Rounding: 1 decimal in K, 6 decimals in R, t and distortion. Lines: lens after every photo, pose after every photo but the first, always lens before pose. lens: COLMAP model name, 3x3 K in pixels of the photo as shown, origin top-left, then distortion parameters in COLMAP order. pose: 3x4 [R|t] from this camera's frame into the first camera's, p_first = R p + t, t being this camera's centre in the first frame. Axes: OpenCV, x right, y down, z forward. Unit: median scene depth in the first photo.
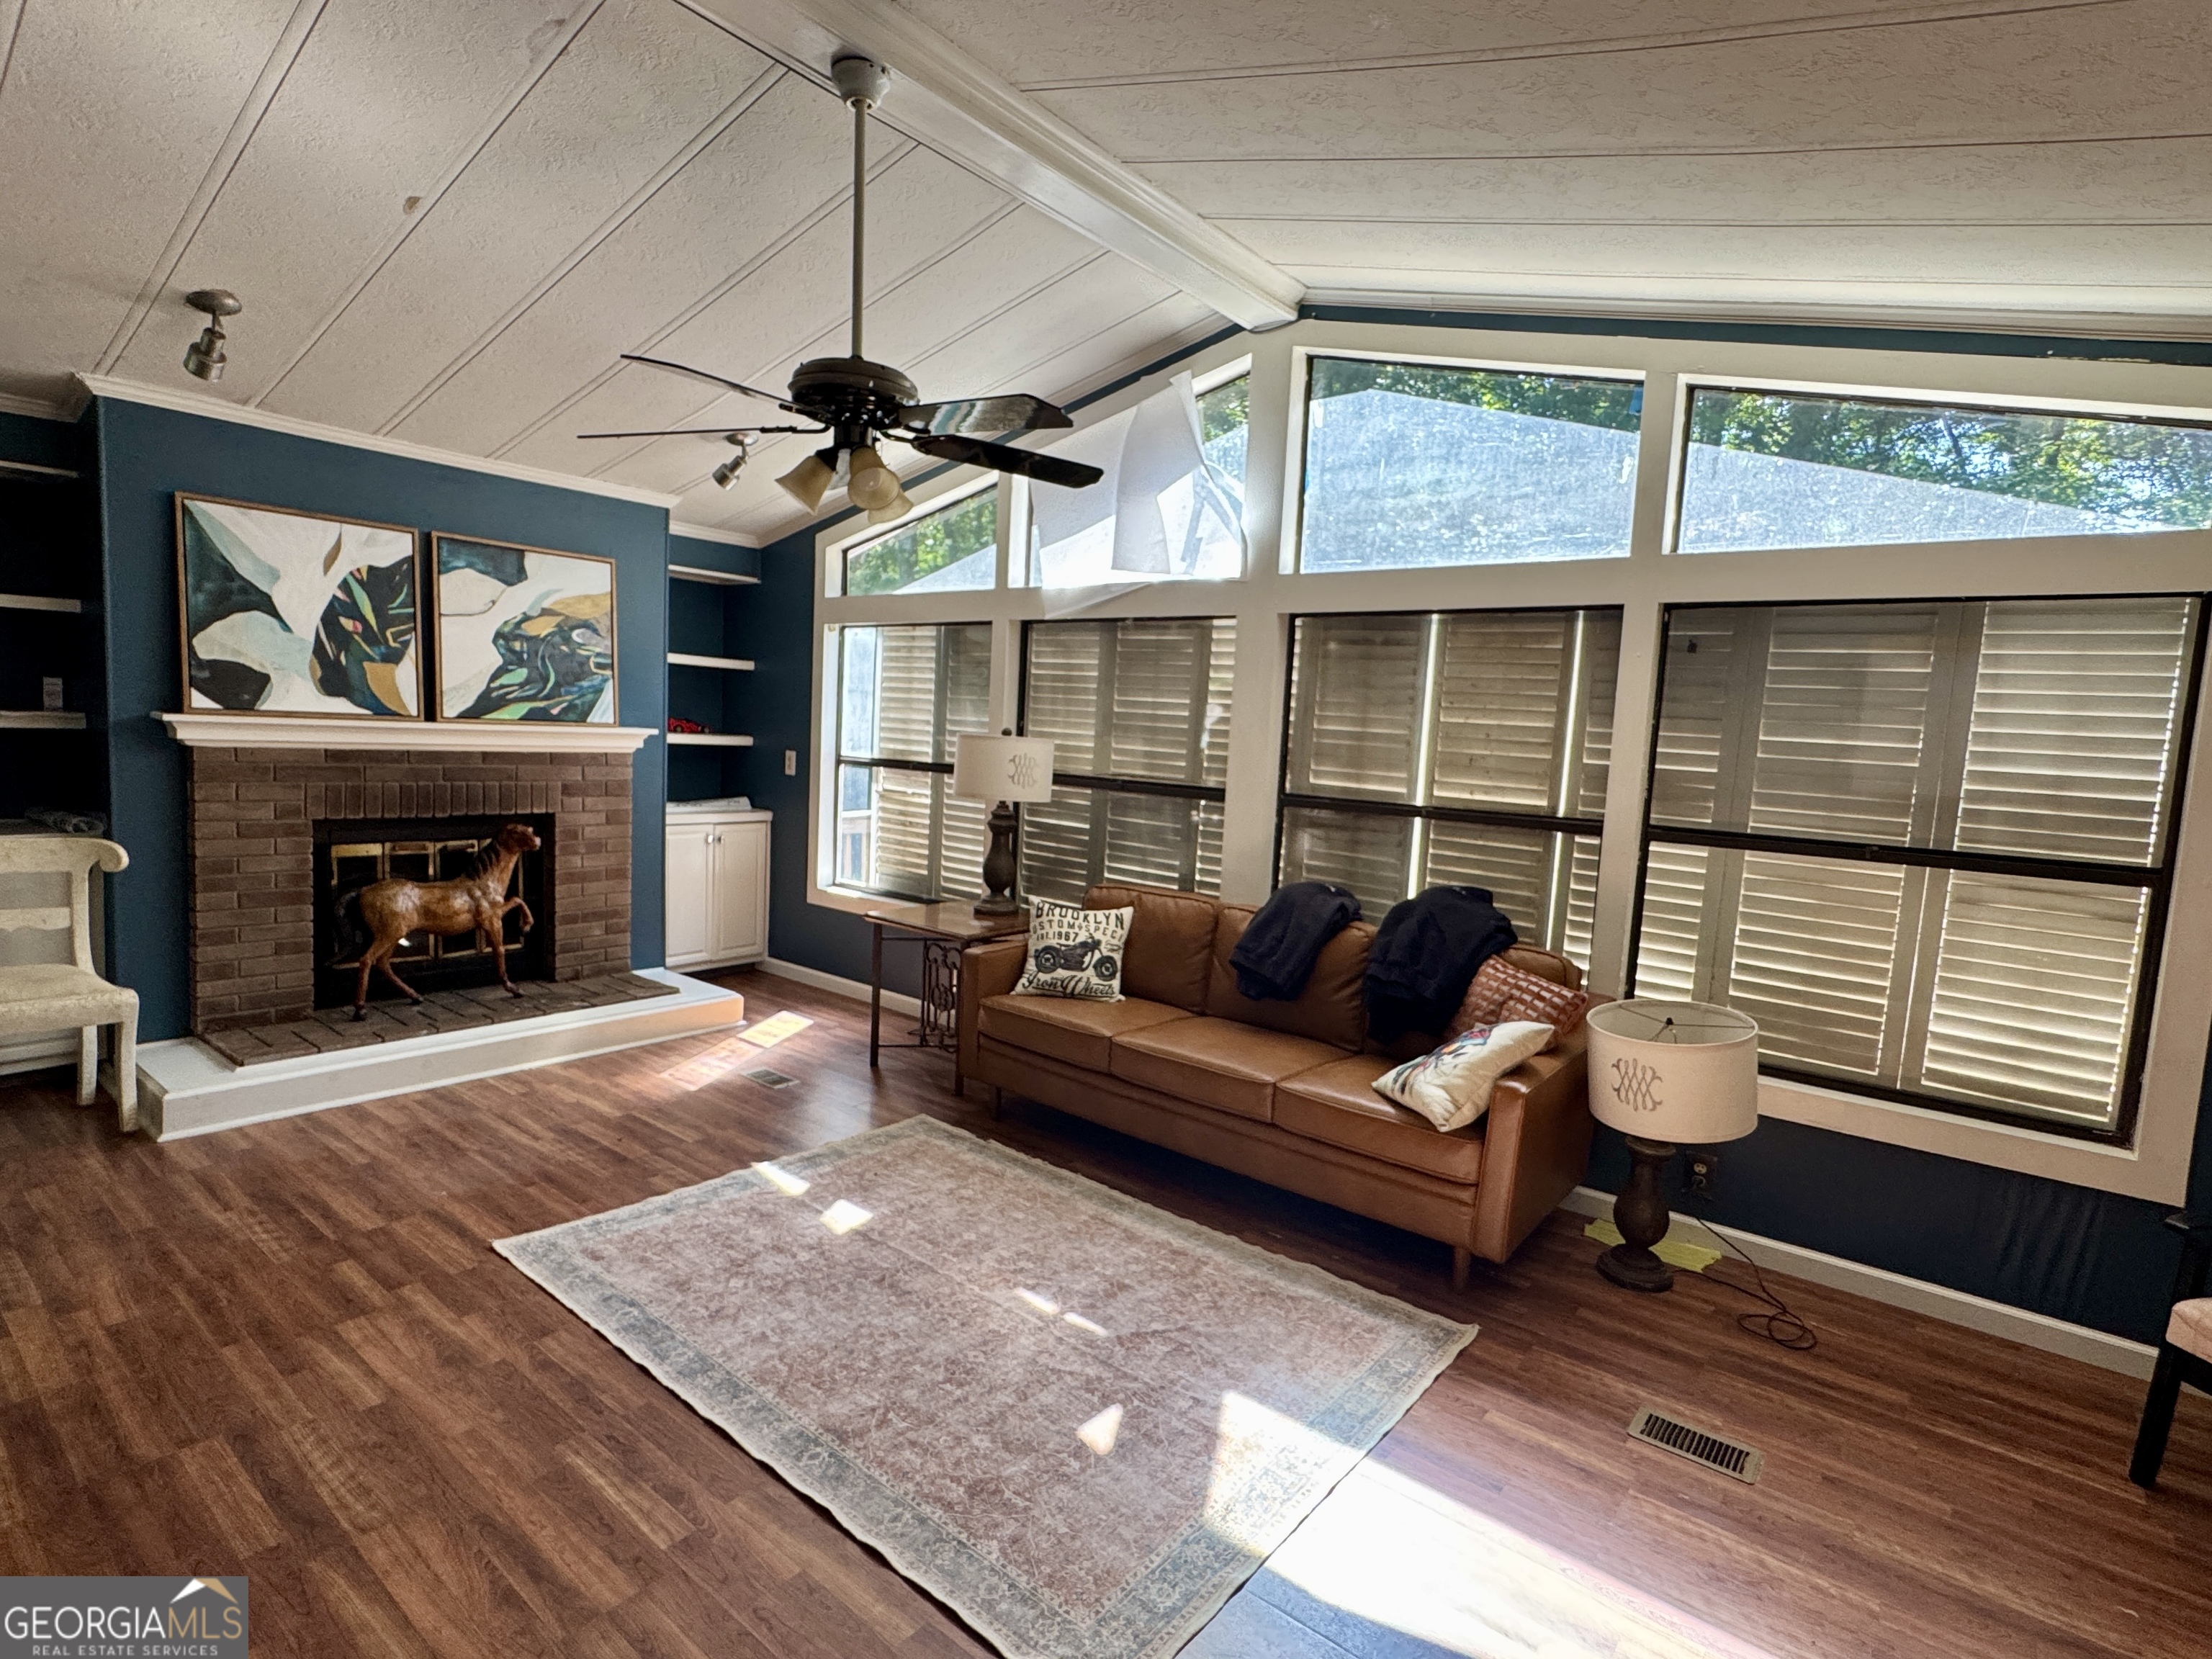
lens RADIAL K [[1117.8, 0, 1107.6], [0, 1117.8, 832.1], [0, 0, 1]] dist [0.000602, 0.000028]
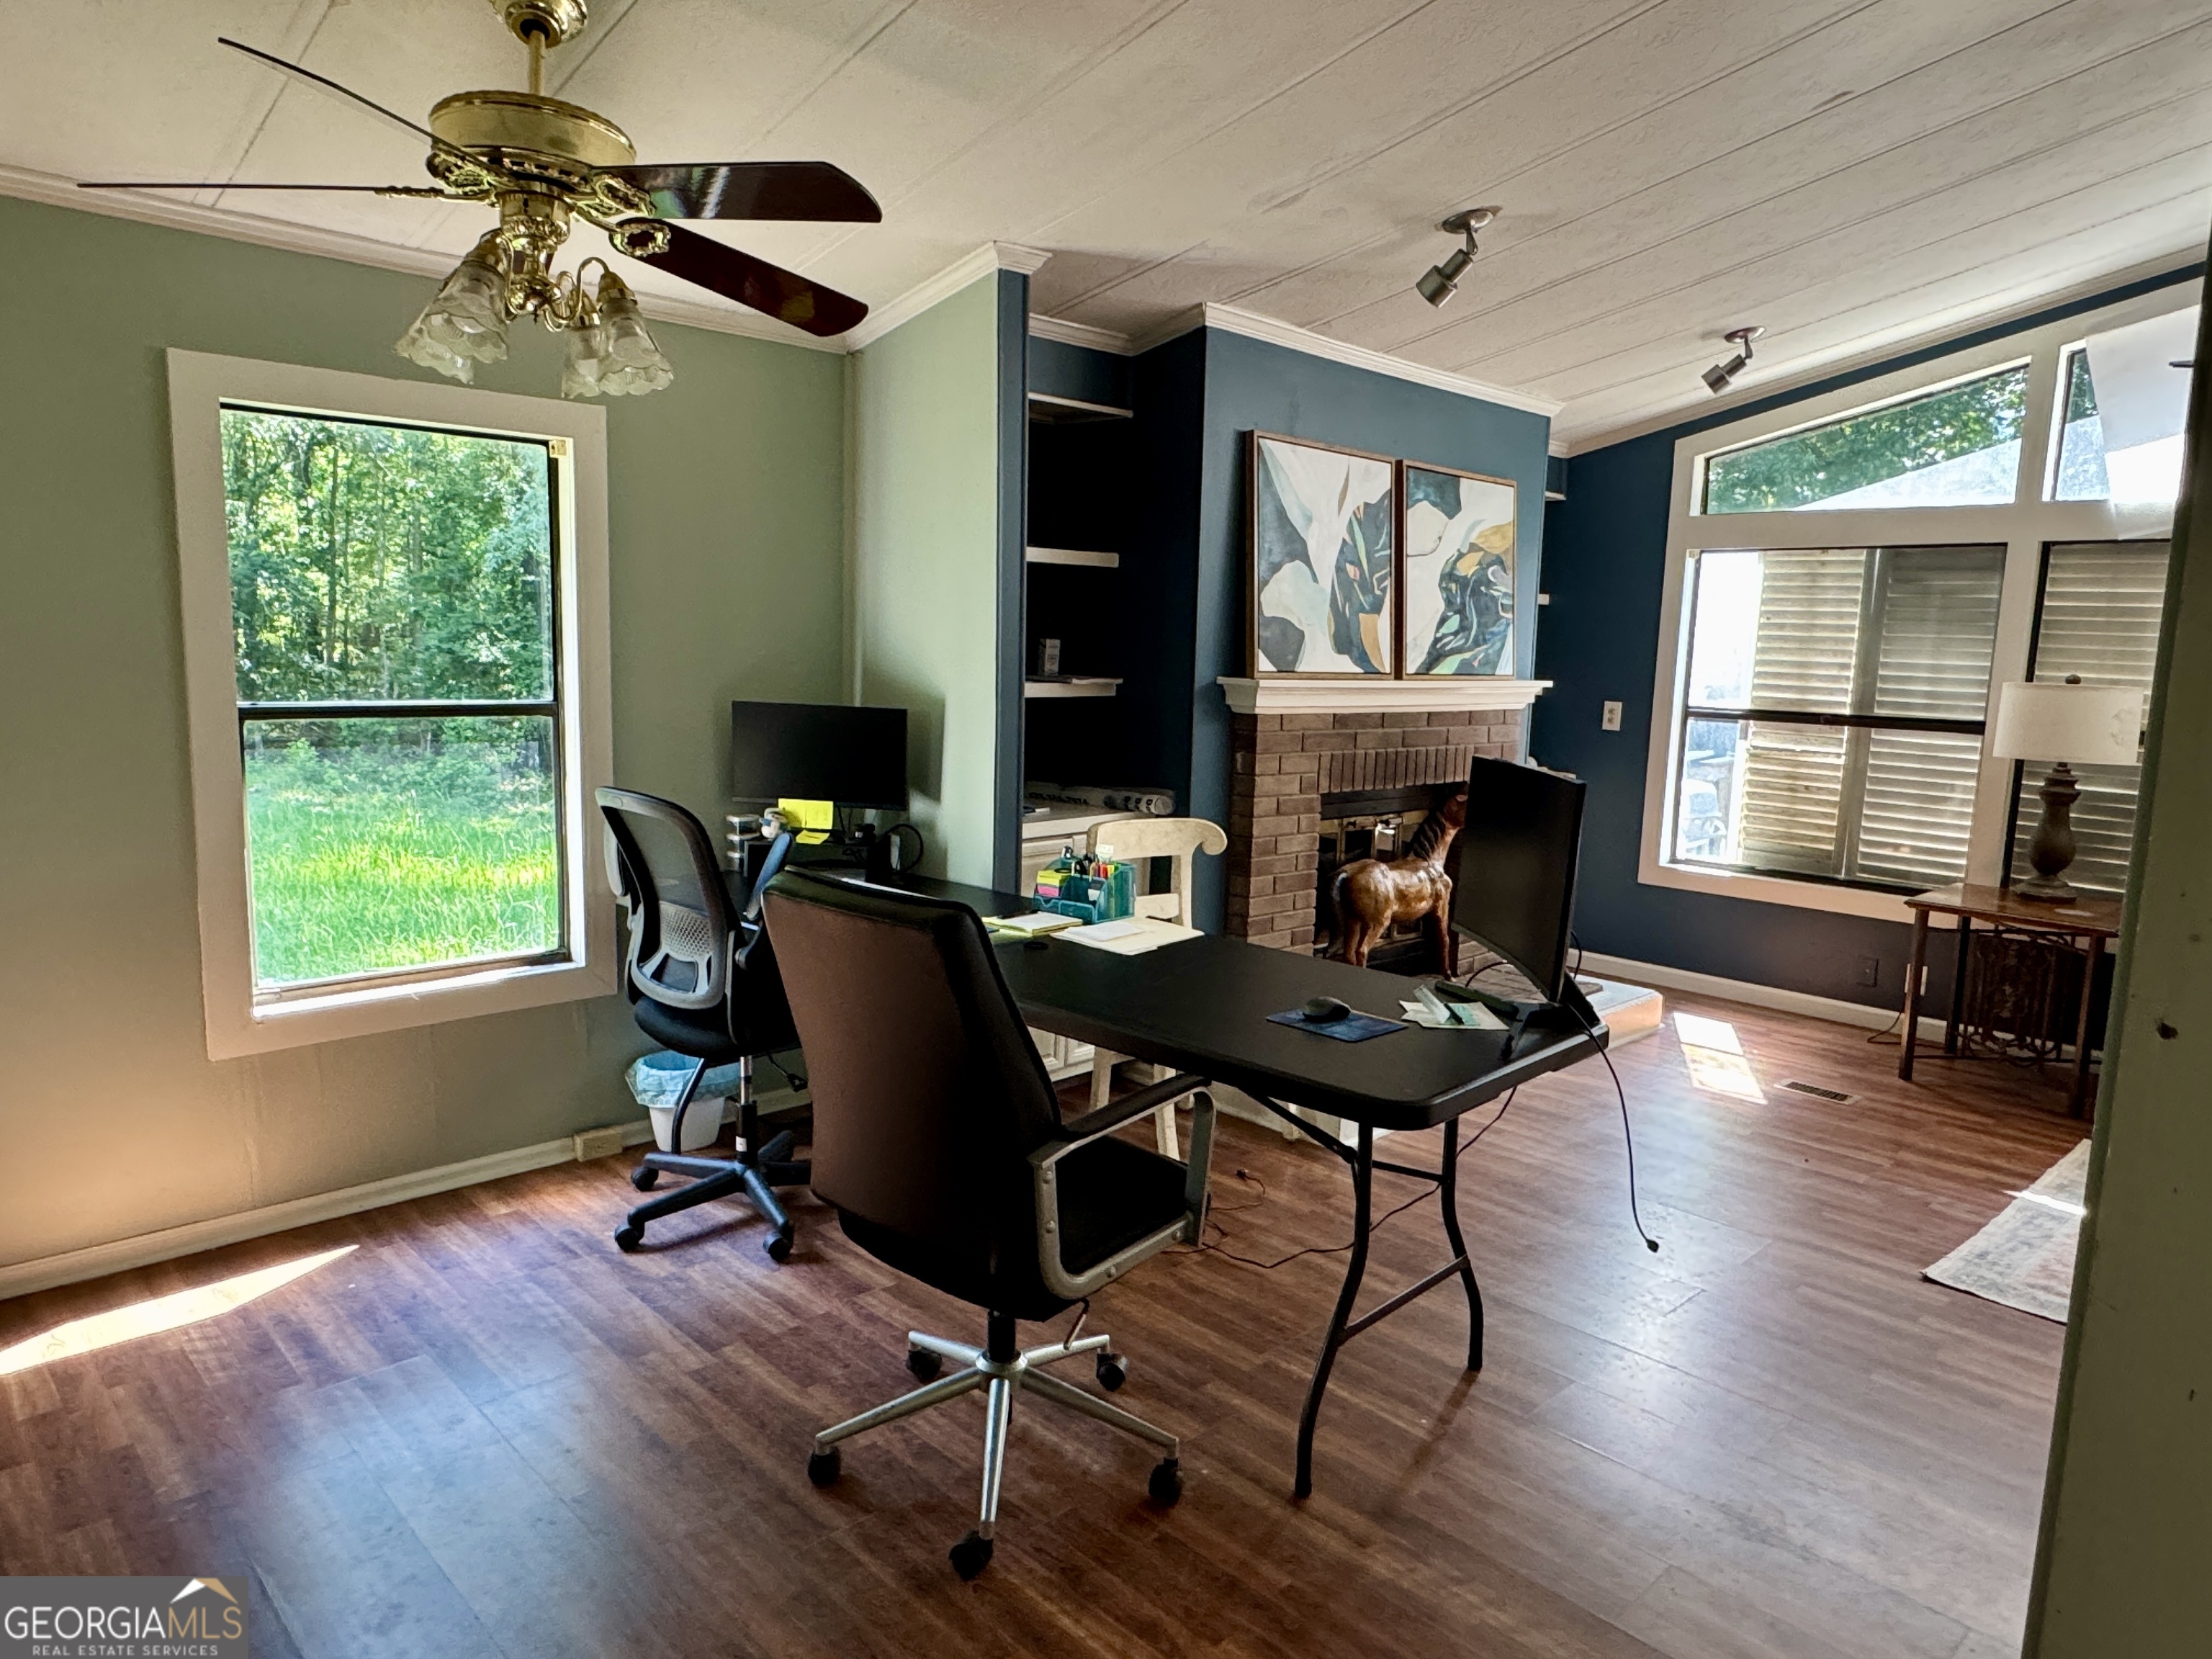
lens RADIAL K [[1398.6, 0, 1105.3], [0, 1398.6, 829.2], [0, 0, 1]] dist [0.006006, 0.001002]
pose [[0.993906, -0.003590, -0.110174, -0.682994], [0.007640, 0.999310, 0.036357, -0.022404], [0.109968, -0.036978, 0.993247, -0.110716]]
